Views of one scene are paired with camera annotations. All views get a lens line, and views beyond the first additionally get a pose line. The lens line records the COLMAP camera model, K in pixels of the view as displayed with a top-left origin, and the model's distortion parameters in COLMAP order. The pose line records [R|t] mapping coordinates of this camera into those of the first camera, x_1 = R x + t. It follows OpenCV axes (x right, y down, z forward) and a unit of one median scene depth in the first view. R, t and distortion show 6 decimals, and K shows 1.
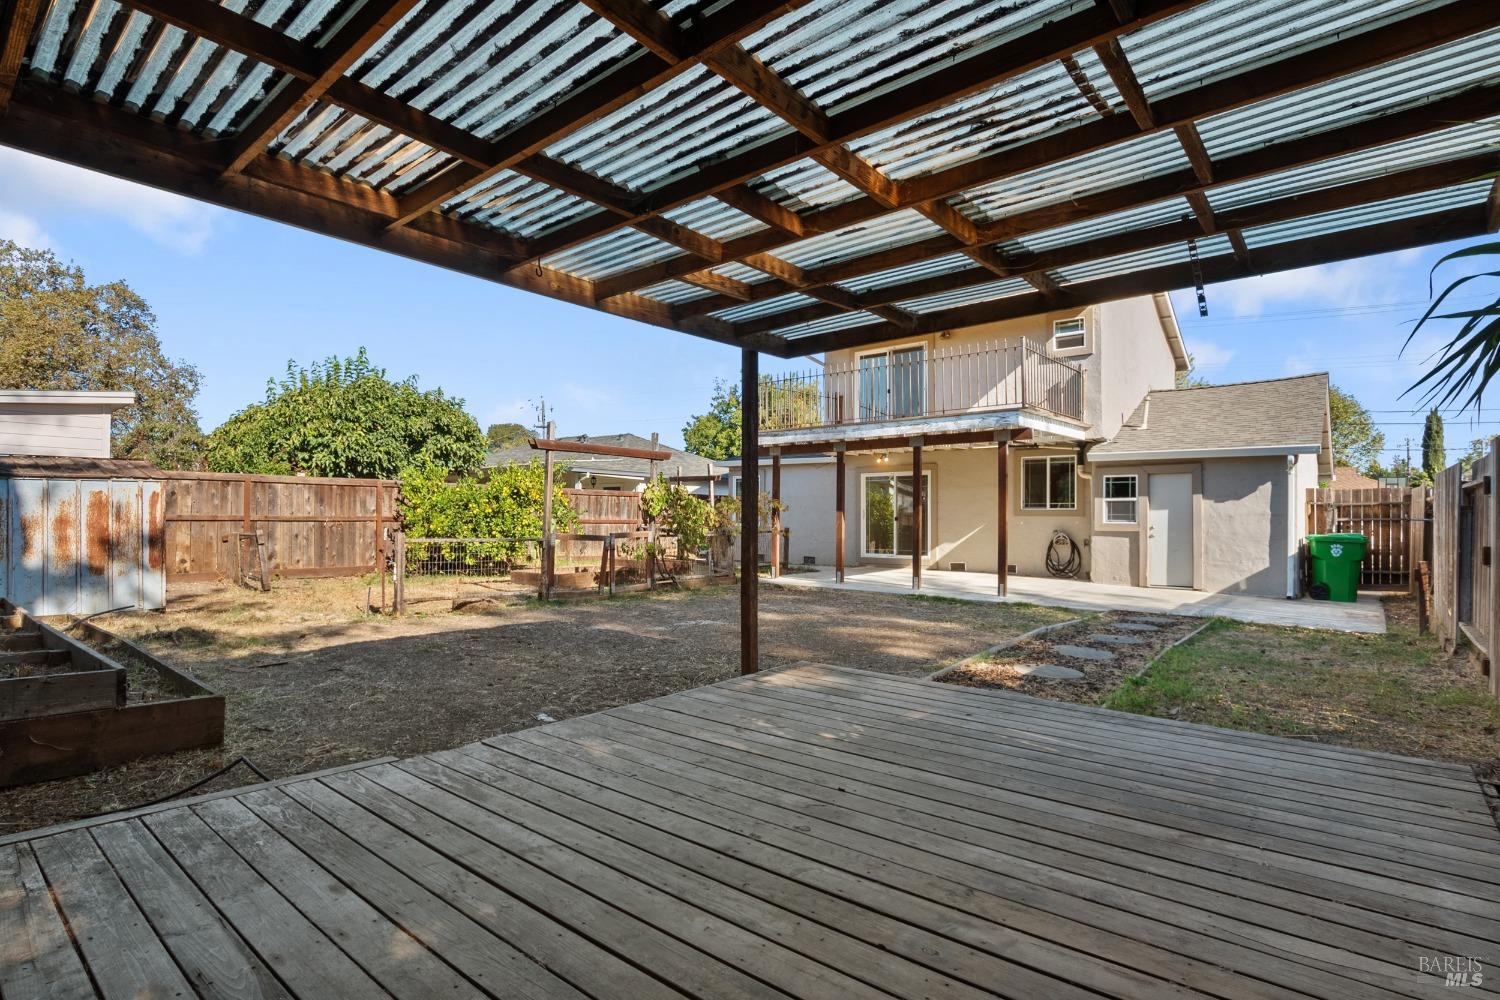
lens RADIAL K [[714.4, 0, 749.7], [0, 714.4, 509.8], [0, 0, 1]] dist [-0.023768, -0.000425]
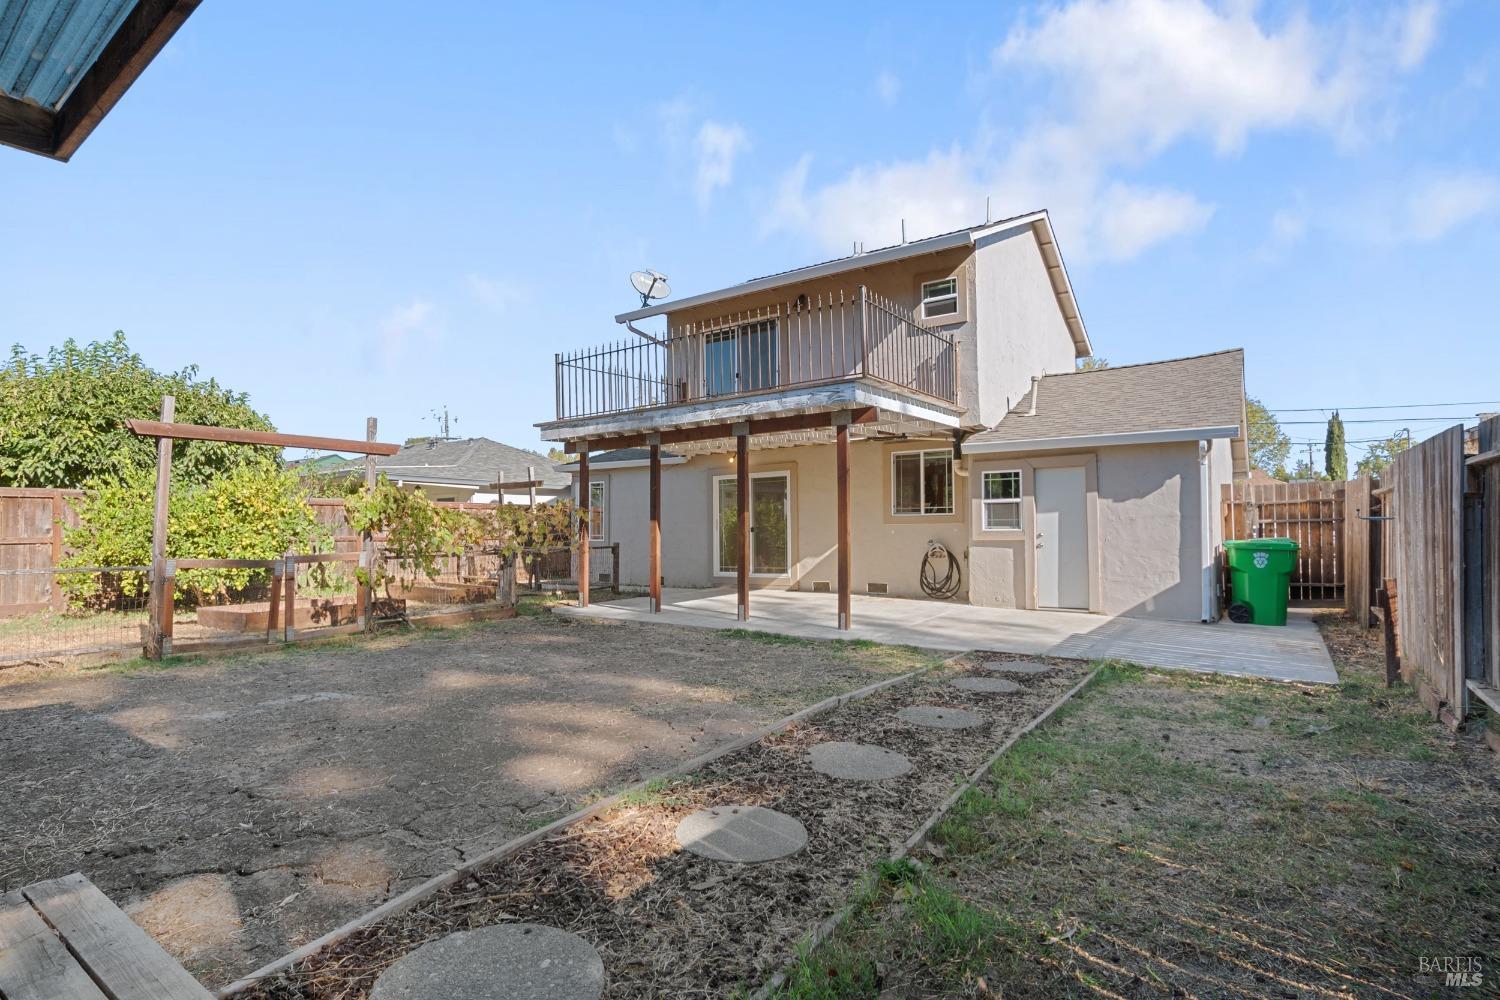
lens RADIAL K [[707.5, 0, 750.3], [0, 707.5, 516.3], [0, 0, 1]] dist [-0.025533, 0.000273]
pose [[0.996657, -0.015440, 0.080228, 0.175527], [0.016186, 0.999832, -0.008650, 0.005309], [-0.080081, 0.009920, 0.996739, 0.229361]]
